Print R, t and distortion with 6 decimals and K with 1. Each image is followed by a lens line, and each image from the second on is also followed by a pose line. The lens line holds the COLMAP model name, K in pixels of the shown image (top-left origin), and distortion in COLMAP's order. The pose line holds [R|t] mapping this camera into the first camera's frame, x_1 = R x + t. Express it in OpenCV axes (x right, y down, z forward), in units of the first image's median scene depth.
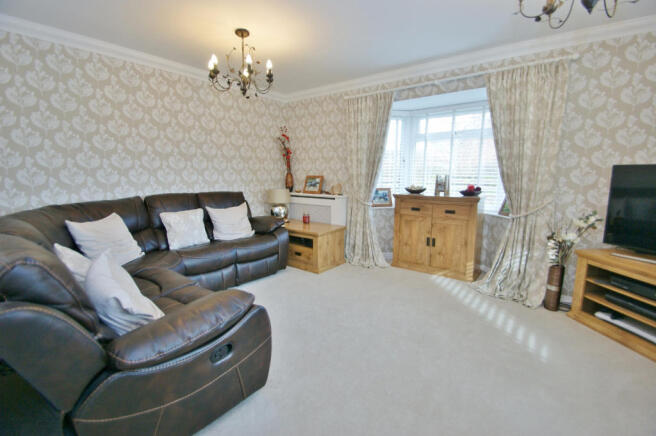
lens RADIAL K [[288.3, 0, 340.5], [0, 288.3, 217.8], [0, 0, 1]] dist [-0.020456, -0.000302]
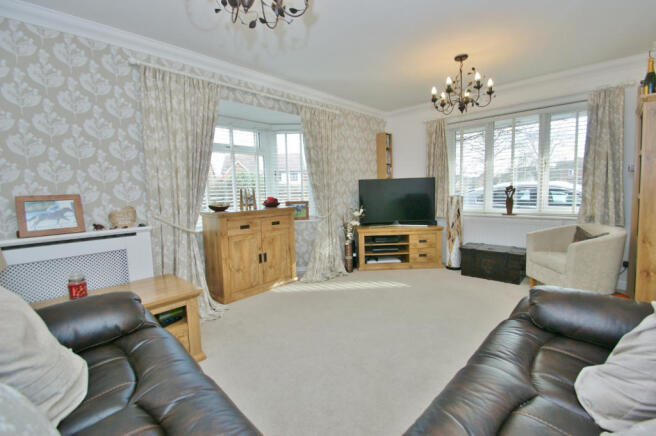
lens RADIAL K [[288.3, 0, 340.5], [0, 288.3, 217.8], [0, 0, 1]] dist [-0.020456, -0.000302]
pose [[0.097914, -0.105254, 0.989613, -0.591954], [0.174978, 0.980721, 0.086995, -0.084432], [-0.979692, 0.164642, 0.114444, 0.615002]]
